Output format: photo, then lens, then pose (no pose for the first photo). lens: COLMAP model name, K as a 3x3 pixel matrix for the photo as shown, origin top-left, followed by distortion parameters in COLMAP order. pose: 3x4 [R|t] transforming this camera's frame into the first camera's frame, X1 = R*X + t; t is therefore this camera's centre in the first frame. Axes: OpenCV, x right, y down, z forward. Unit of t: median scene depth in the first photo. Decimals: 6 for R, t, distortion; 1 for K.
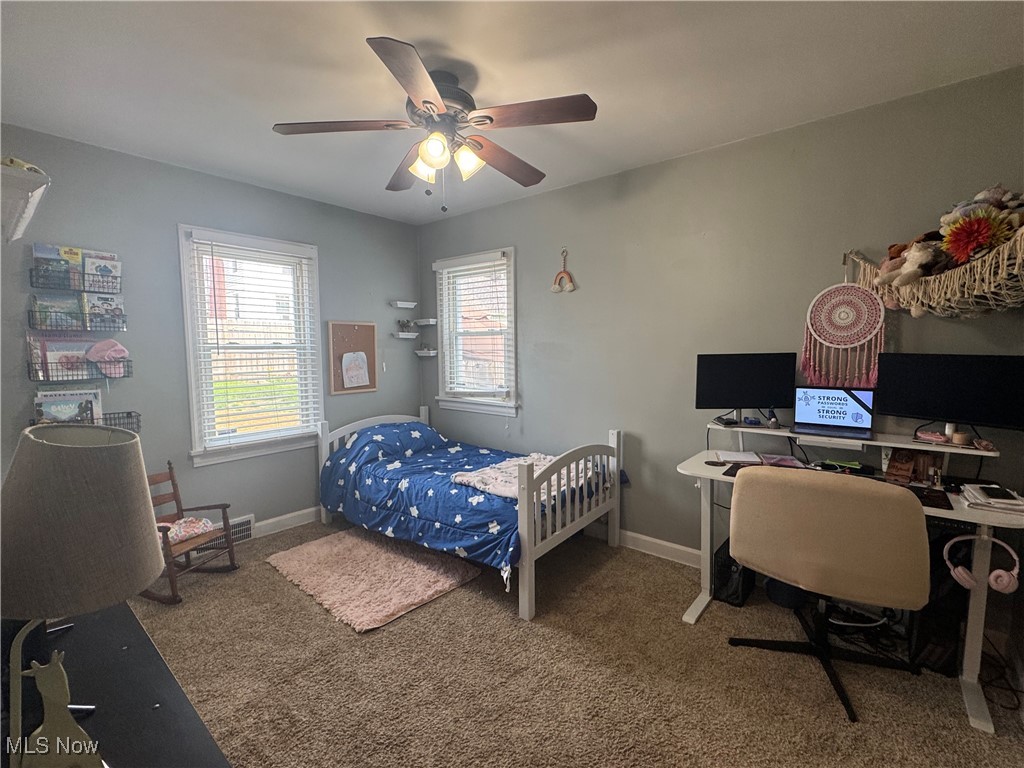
lens RADIAL K [[465.1, 0, 518.1], [0, 465.1, 384.8], [0, 0, 1]] dist [0.001019, -0.000324]
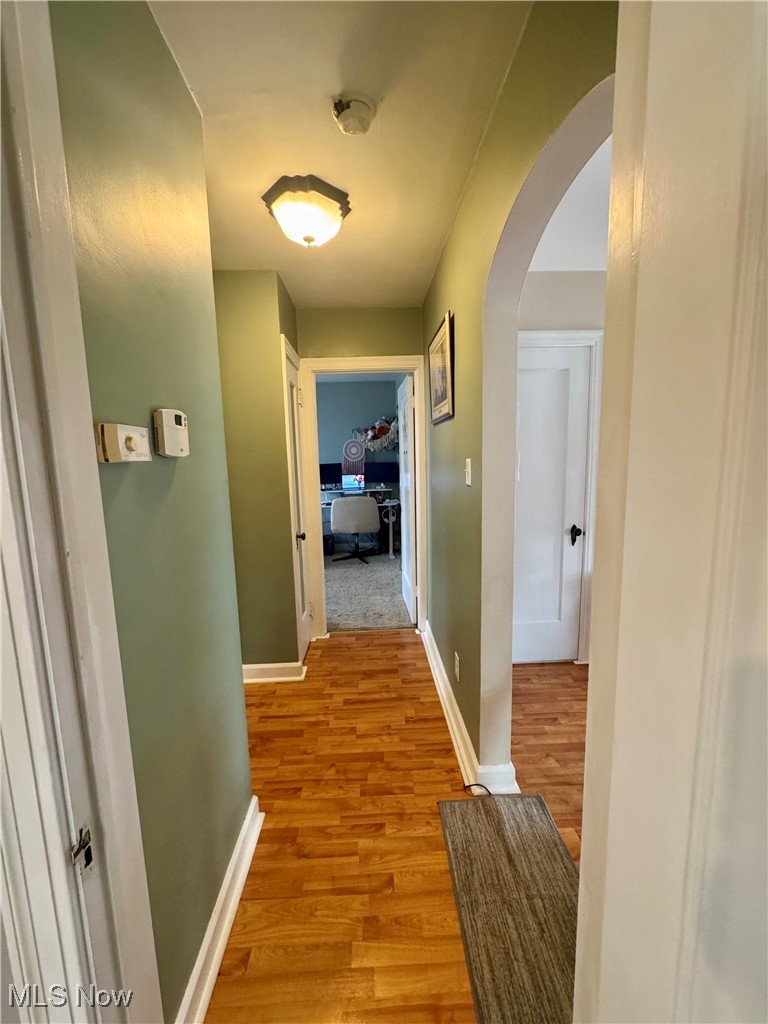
lens RADIAL K [[409.1, 0, 384.9], [0, 409.1, 513.6], [0, 0, 1]] dist [0.003305, 0.000330]
pose [[0.749965, -0.096718, 0.654368, -1.081730], [0.076127, 0.995300, 0.059861, 0.136666], [-0.657082, 0.004921, 0.753803, -1.320793]]
